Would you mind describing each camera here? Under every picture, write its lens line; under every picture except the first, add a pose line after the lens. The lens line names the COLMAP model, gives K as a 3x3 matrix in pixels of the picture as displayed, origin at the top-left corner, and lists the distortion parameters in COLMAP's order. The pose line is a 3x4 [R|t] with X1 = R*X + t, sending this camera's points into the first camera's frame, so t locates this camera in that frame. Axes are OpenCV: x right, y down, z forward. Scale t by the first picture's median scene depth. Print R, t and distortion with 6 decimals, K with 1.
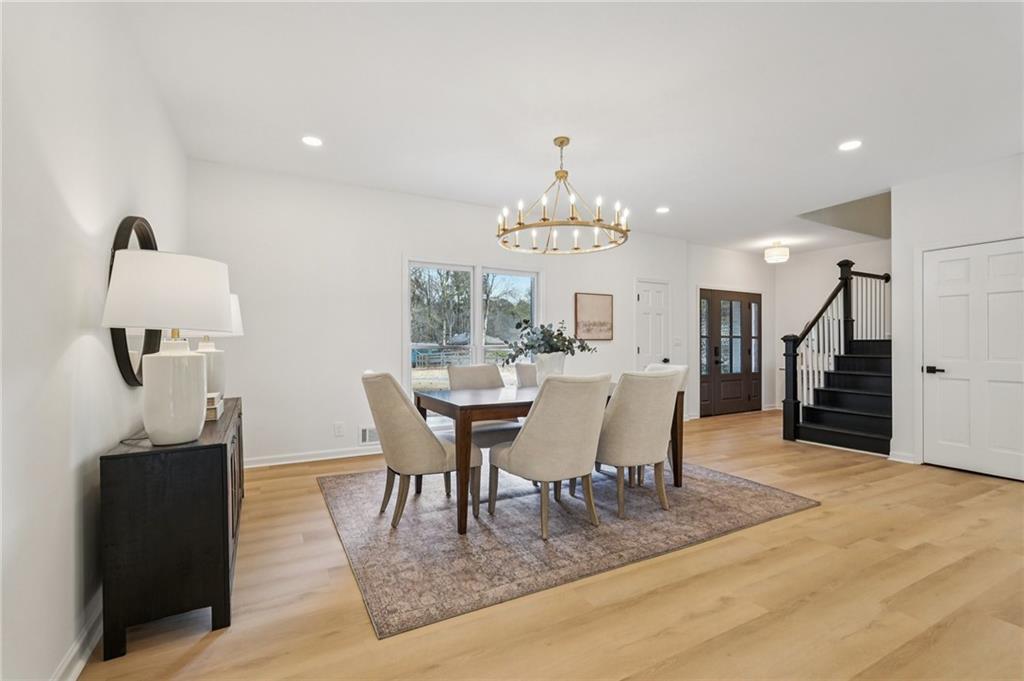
lens RADIAL K [[455.0, 0, 508.4], [0, 455.0, 344.7], [0, 0, 1]] dist [-0.009367, 0.005619]
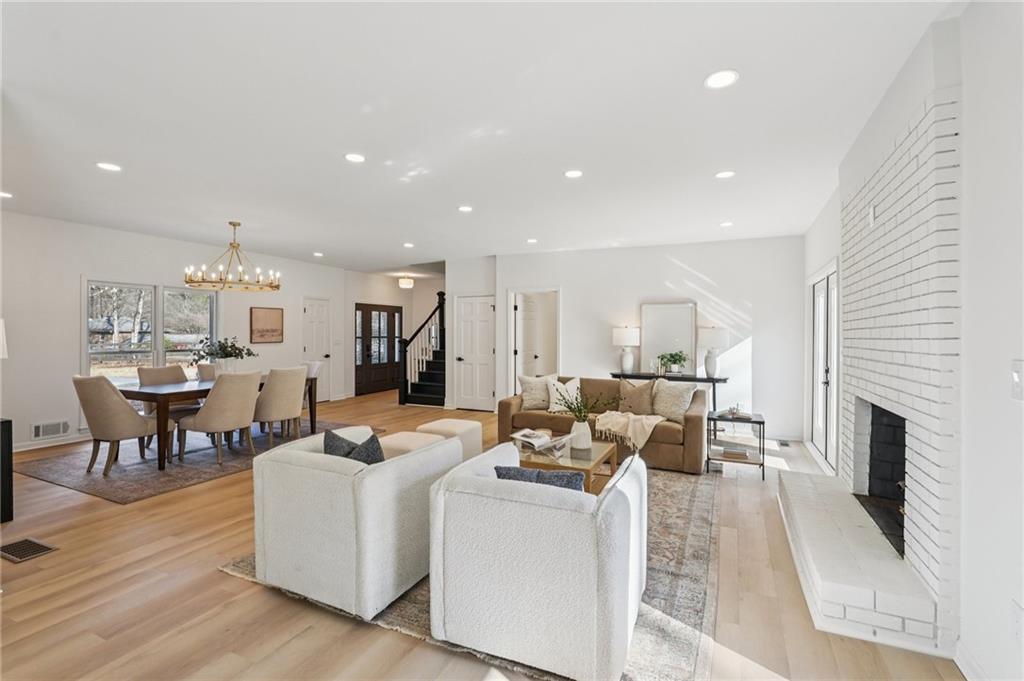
lens RADIAL K [[455.0, 0, 509.8], [0, 455.0, 331.5], [0, 0, 1]] dist [-0.009367, 0.005619]
pose [[0.803845, 0.004163, 0.594825, -0.040928], [-0.002374, 0.999990, -0.003790, -0.055614], [-0.594835, 0.001634, 0.803847, -0.676224]]
